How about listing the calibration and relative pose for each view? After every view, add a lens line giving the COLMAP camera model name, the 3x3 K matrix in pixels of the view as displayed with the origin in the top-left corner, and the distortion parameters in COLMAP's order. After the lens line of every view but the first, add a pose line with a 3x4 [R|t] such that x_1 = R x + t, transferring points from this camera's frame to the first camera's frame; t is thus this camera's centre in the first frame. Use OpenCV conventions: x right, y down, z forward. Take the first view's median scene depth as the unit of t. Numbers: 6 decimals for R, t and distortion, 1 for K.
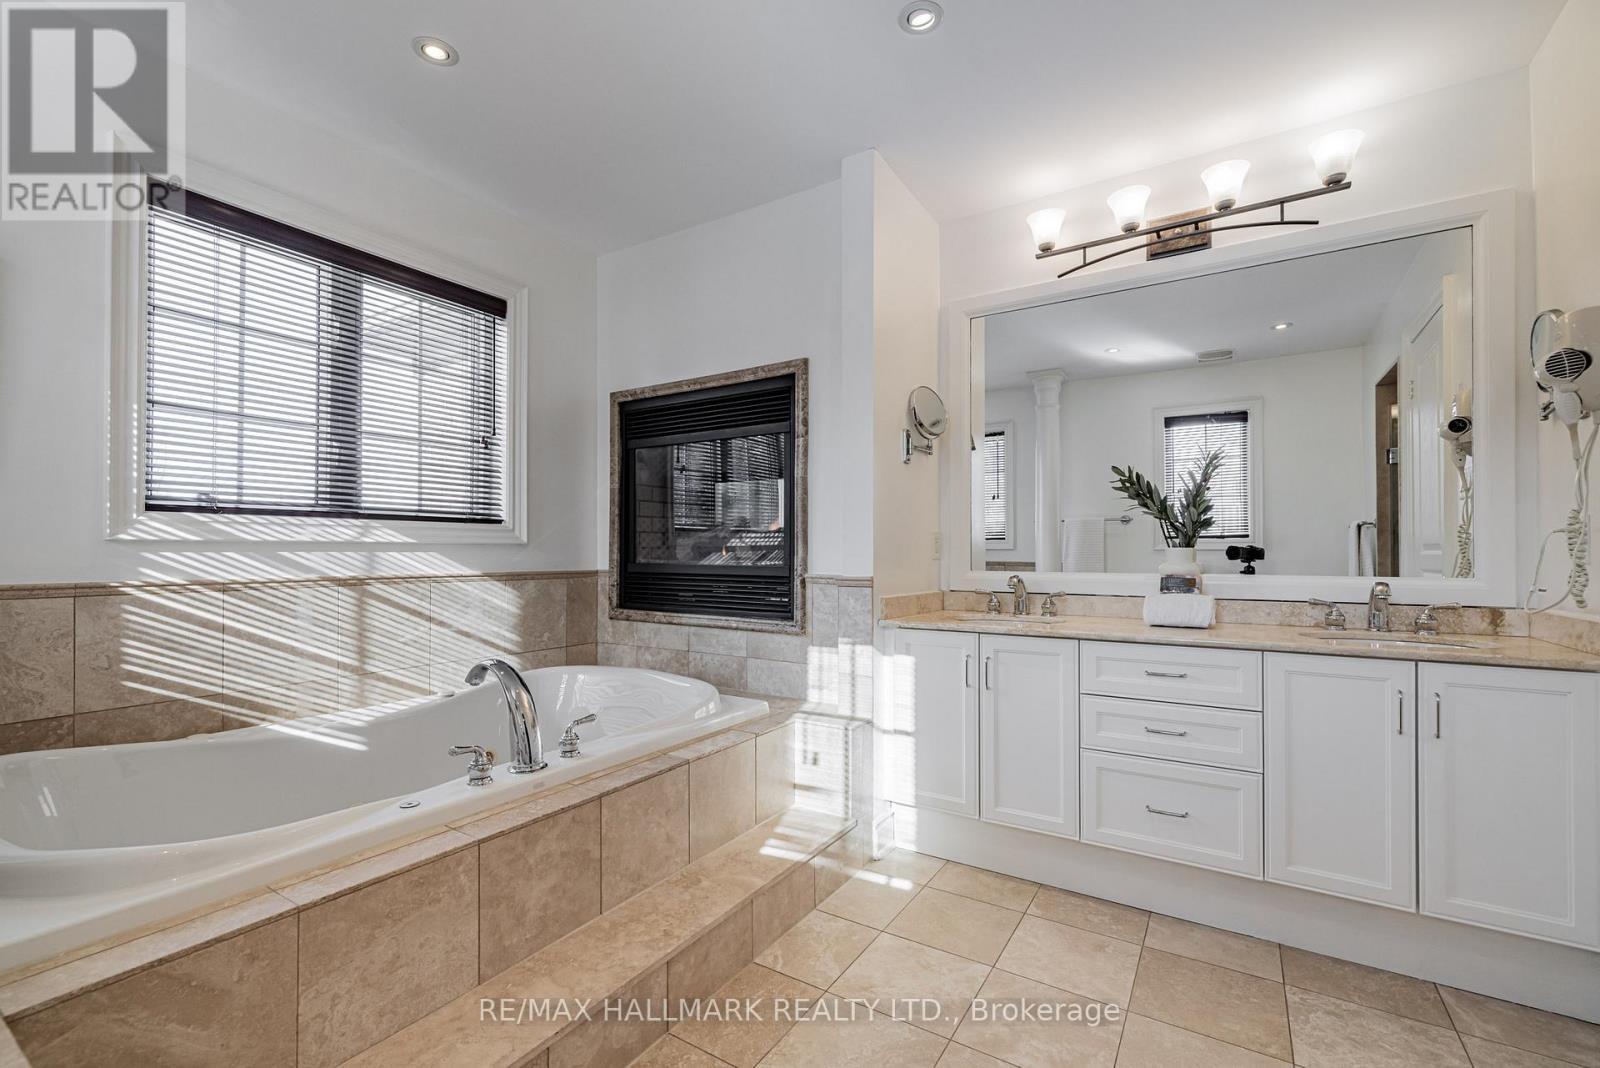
lens RADIAL K [[685.7, 0, 797.4], [0, 685.7, 544.9], [0, 0, 1]] dist [-0.000206, -0.000120]
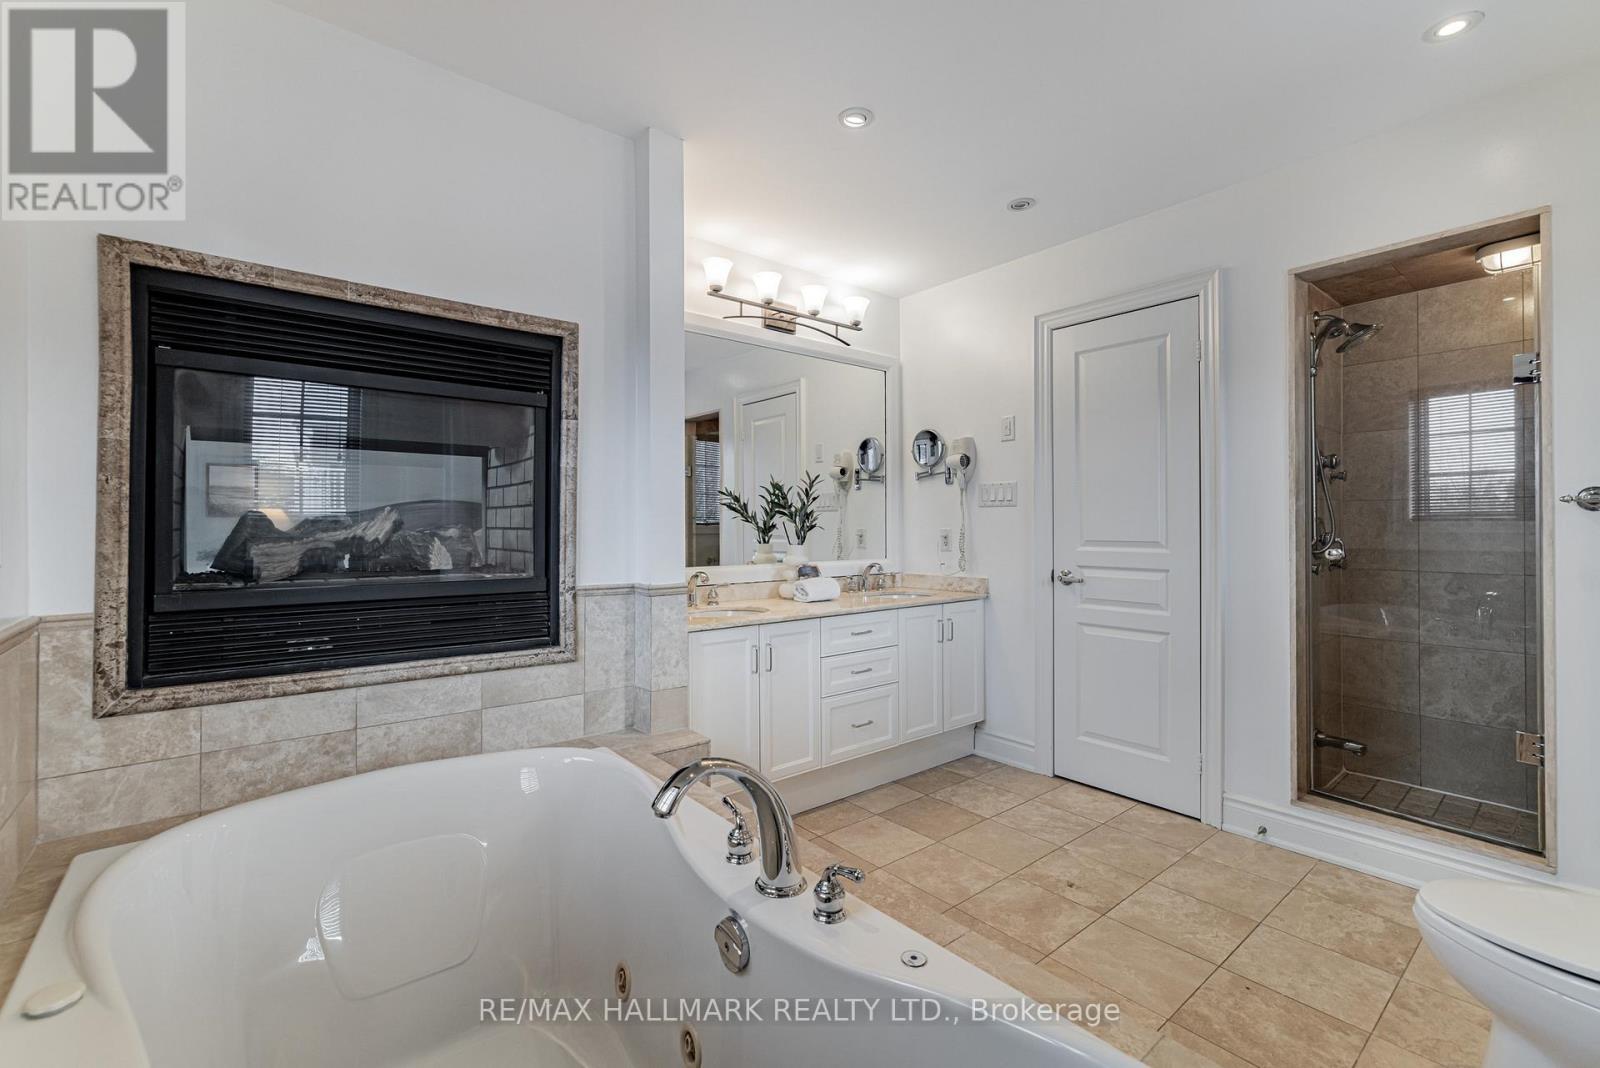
lens RADIAL K [[685.7, 0, 794.6], [0, 685.7, 525.9], [0, 0, 1]] dist [-0.000206, -0.000120]
pose [[0.320762, 0.001102, 0.947159, -0.677977], [-0.007194, 0.999973, 0.001273, -0.032316], [-0.947132, -0.007222, 0.320762, 0.482523]]
